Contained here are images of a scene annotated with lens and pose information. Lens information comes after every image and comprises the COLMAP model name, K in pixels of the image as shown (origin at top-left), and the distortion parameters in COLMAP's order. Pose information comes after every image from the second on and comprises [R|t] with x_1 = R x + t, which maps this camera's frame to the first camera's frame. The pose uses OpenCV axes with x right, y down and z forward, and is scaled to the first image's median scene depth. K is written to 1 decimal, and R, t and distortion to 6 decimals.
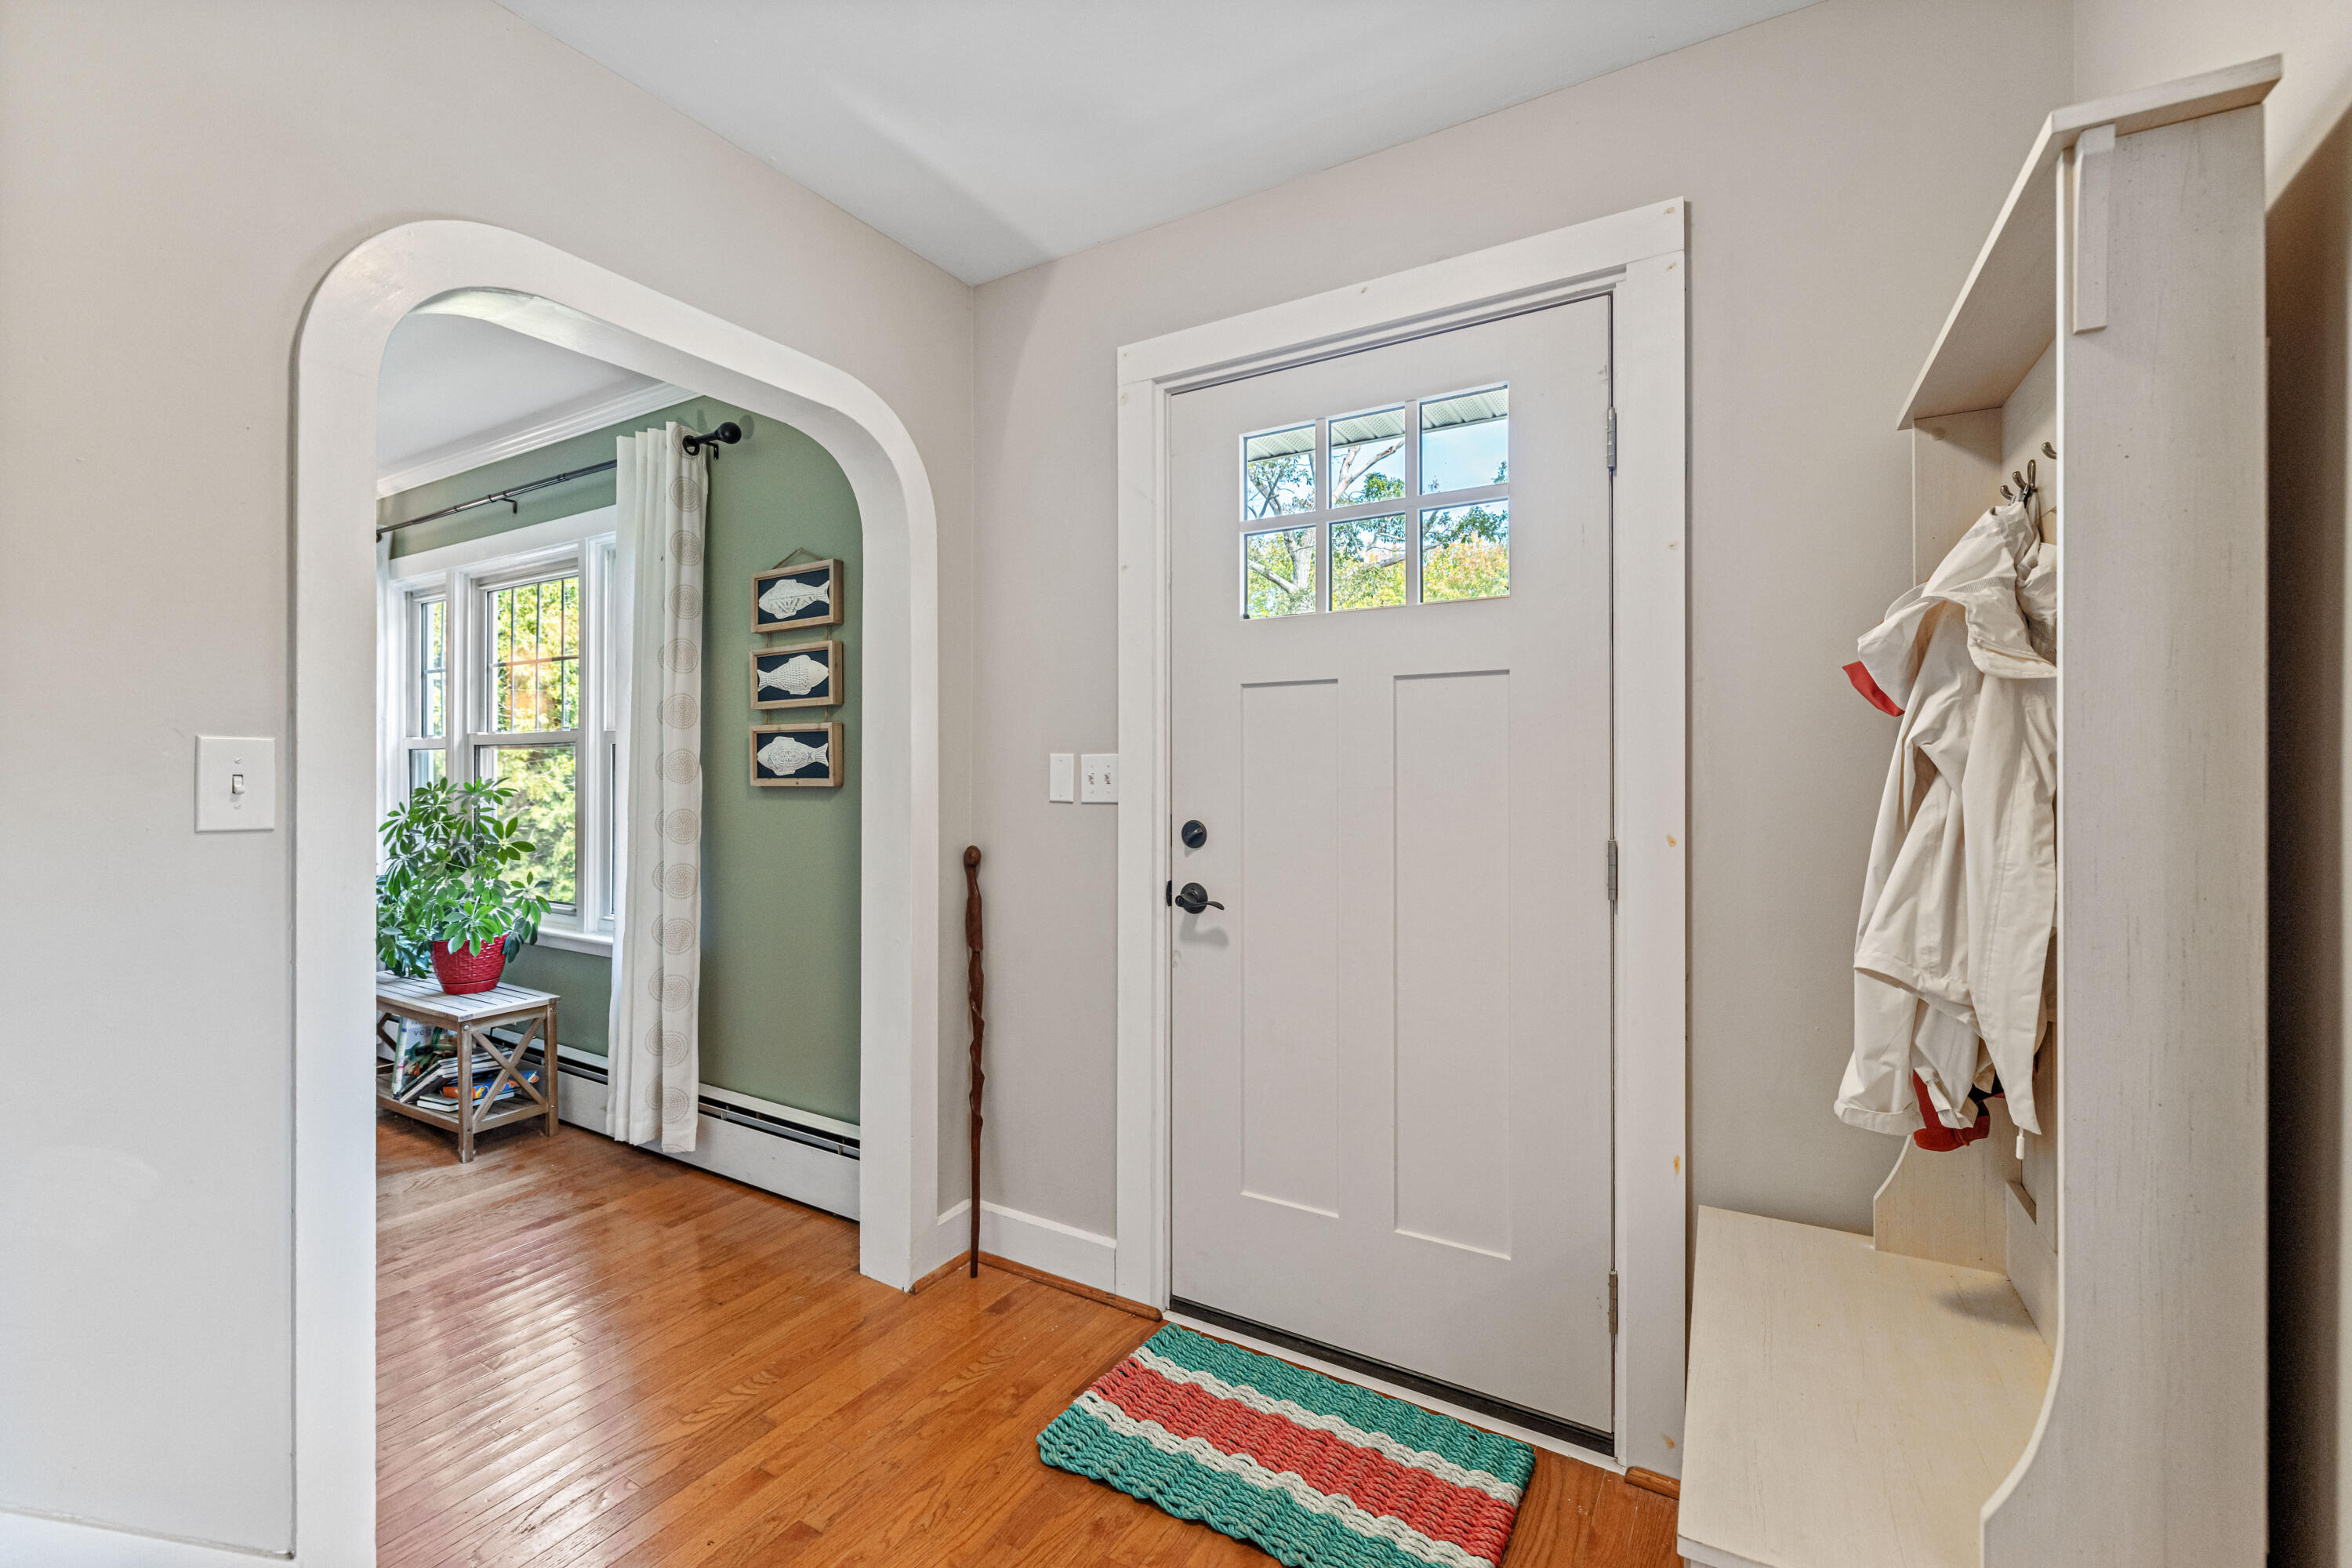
lens RADIAL K [[994.9, 0, 1159.9], [0, 994.9, 787.0], [0, 0, 1]] dist [-0.000395, -0.000289]
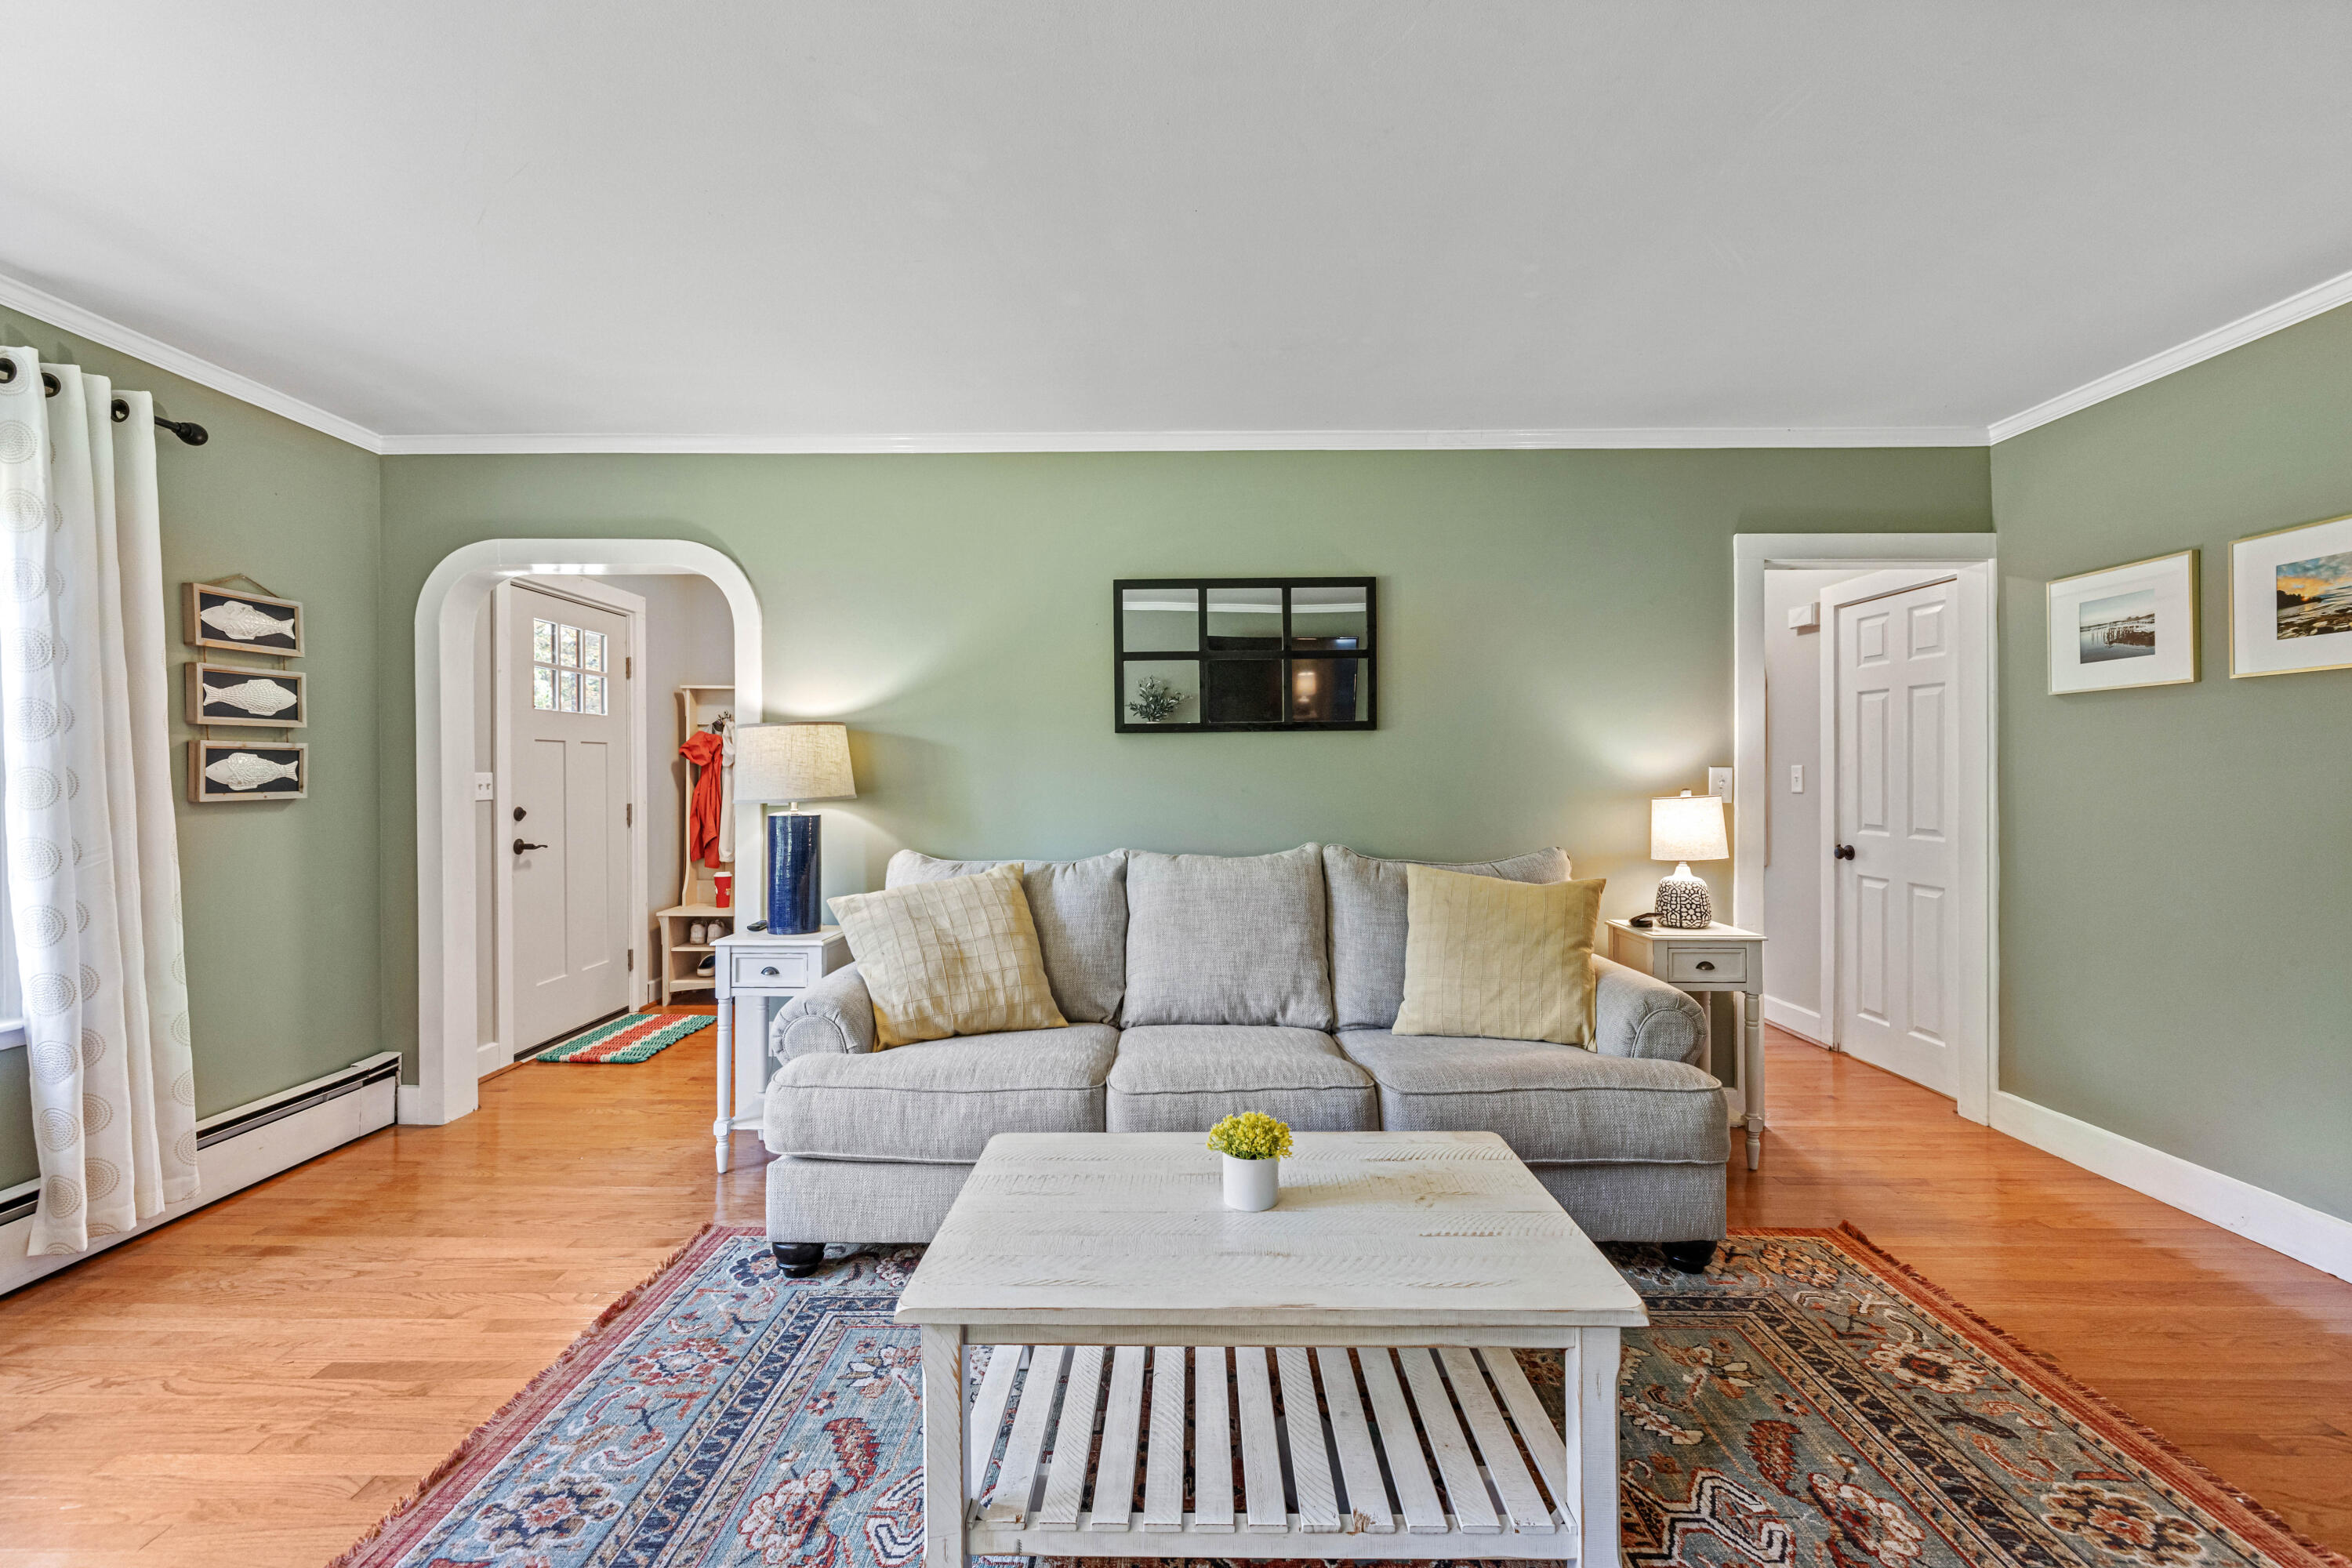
lens RADIAL K [[994.9, 0, 1160.3], [0, 994.9, 789.9], [0, 0, 1]] dist [-0.000395, -0.000289]
pose [[-0.509348, -0.019666, 0.860336, -1.808357], [0.004699, 0.999660, 0.025633, -0.034848], [-0.860548, 0.017099, -0.509082, 0.715785]]
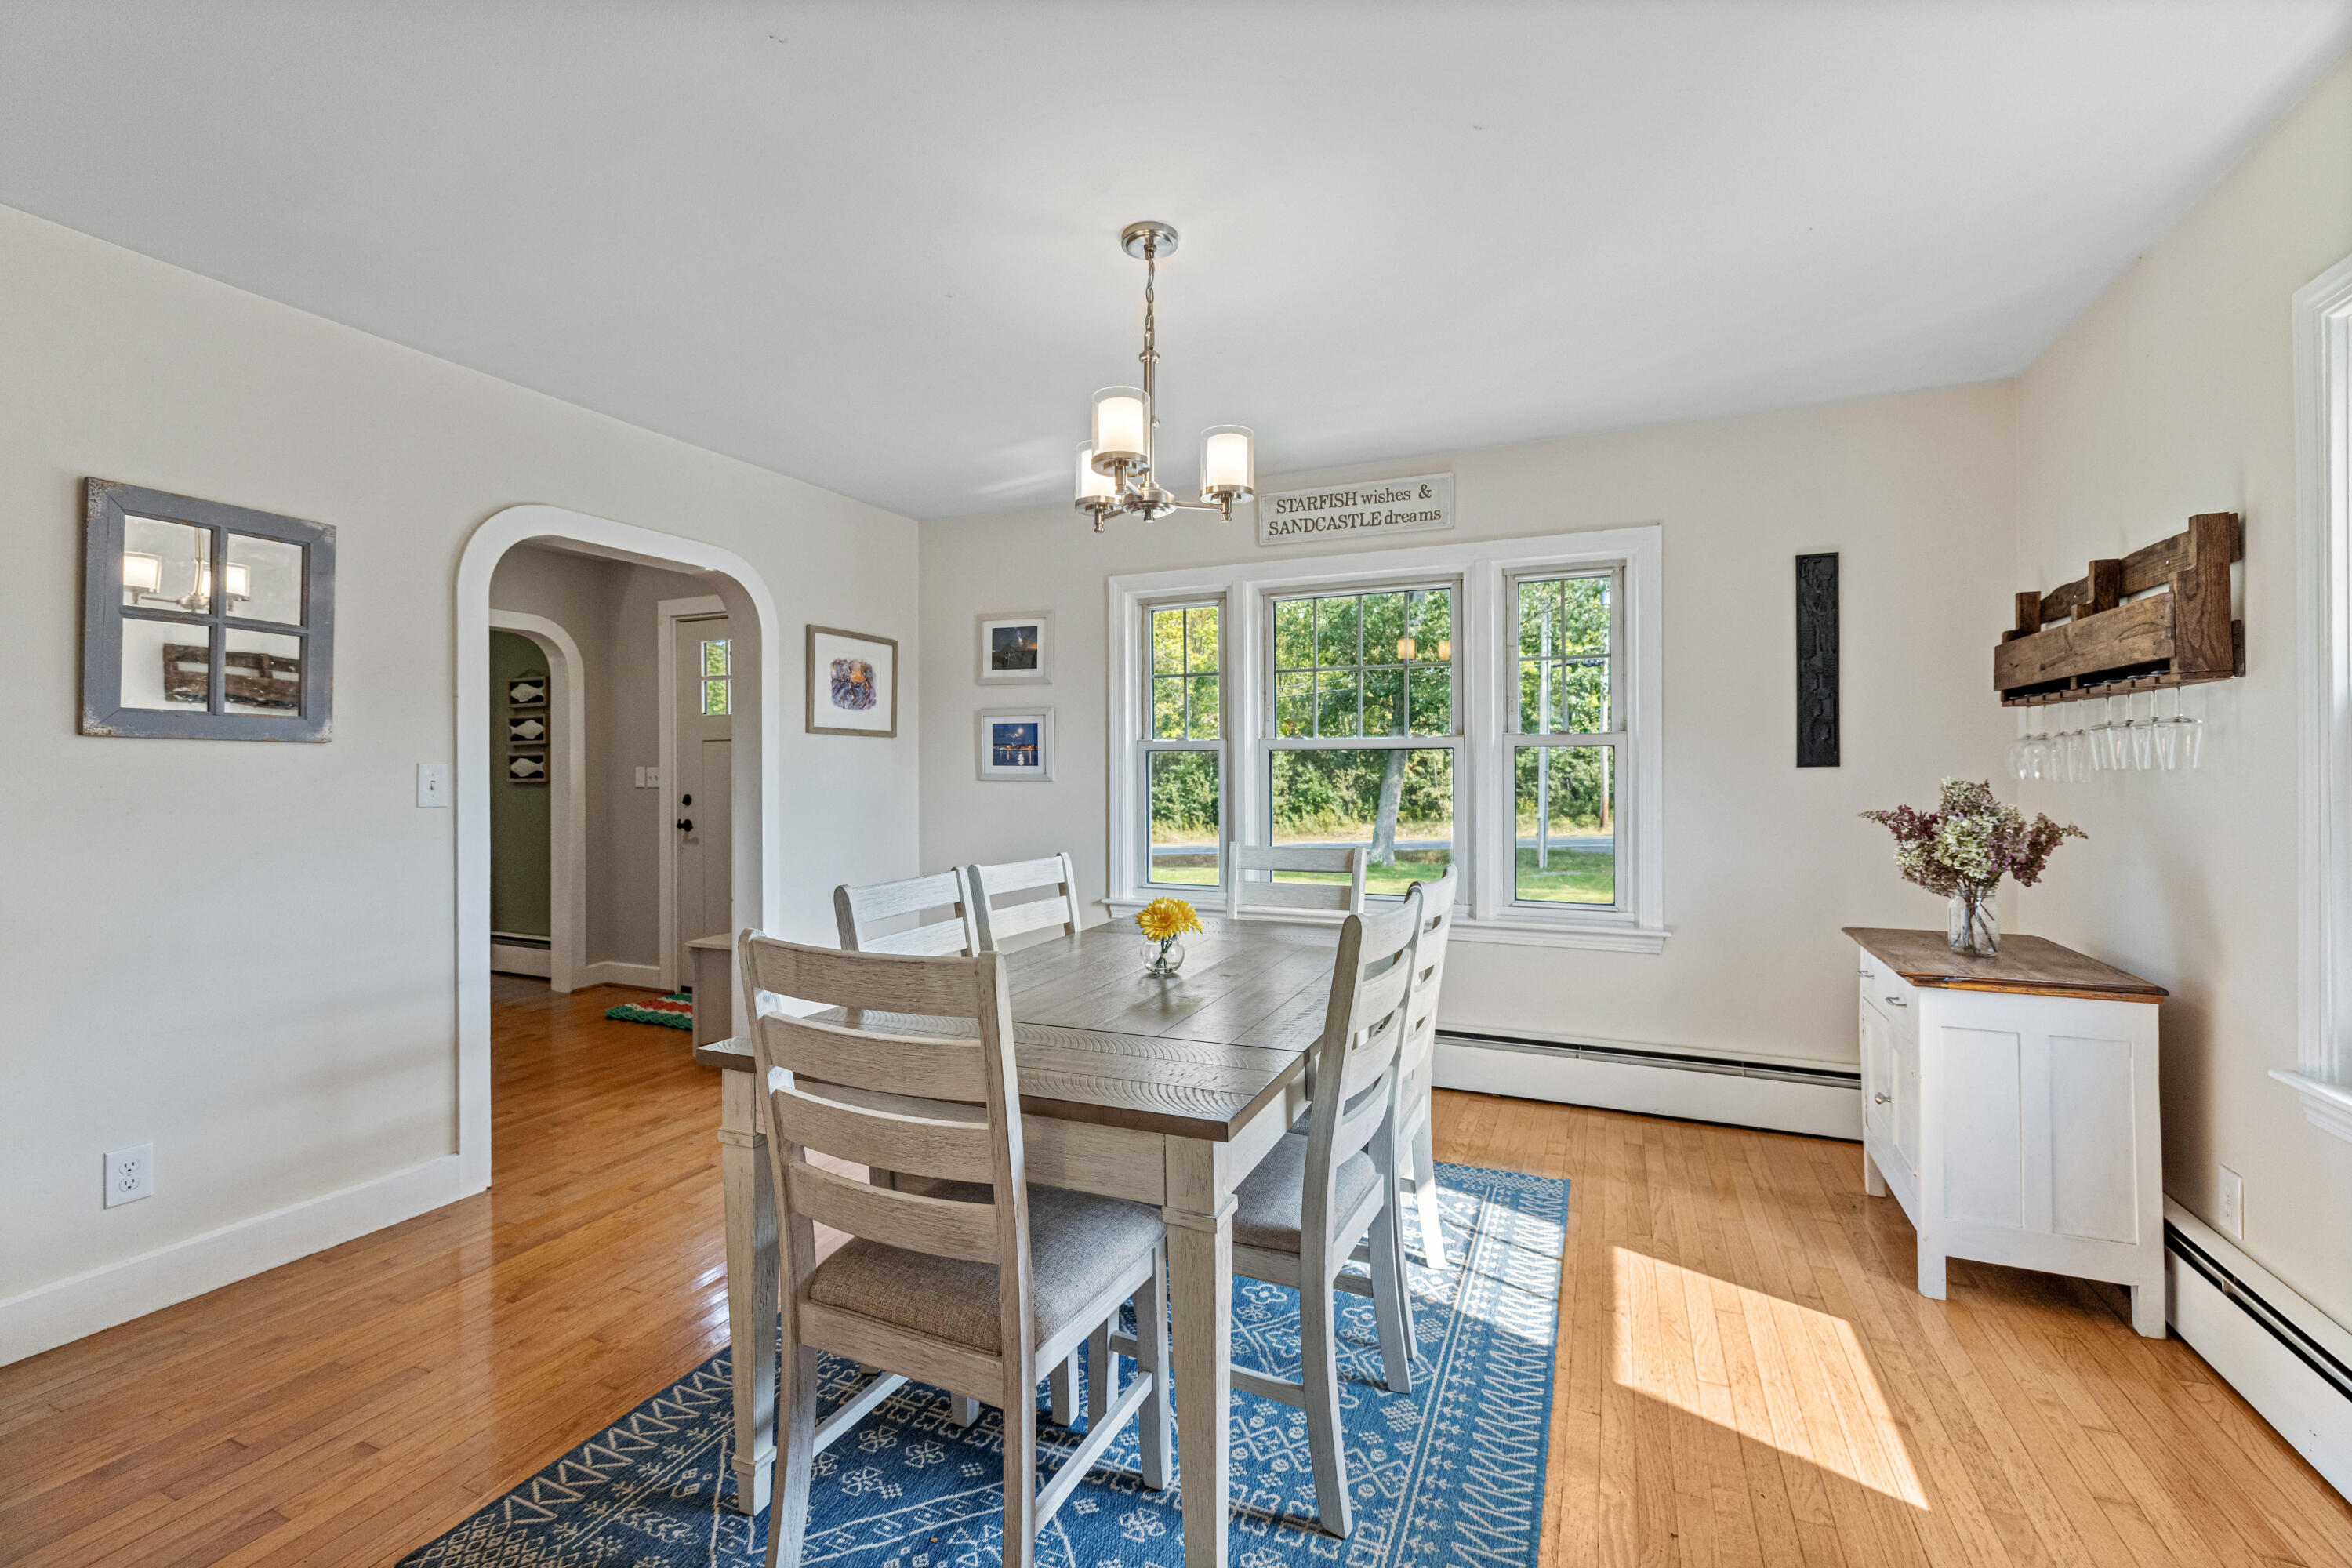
lens RADIAL K [[994.9, 0, 1168.1], [0, 994.9, 768.0], [0, 0, 1]] dist [-0.000395, -0.000289]
pose [[0.991211, -0.005960, 0.132157, 0.705495], [0.007713, 0.999889, -0.012753, 0.007211], [-0.132066, 0.013660, 0.991147, -1.279014]]
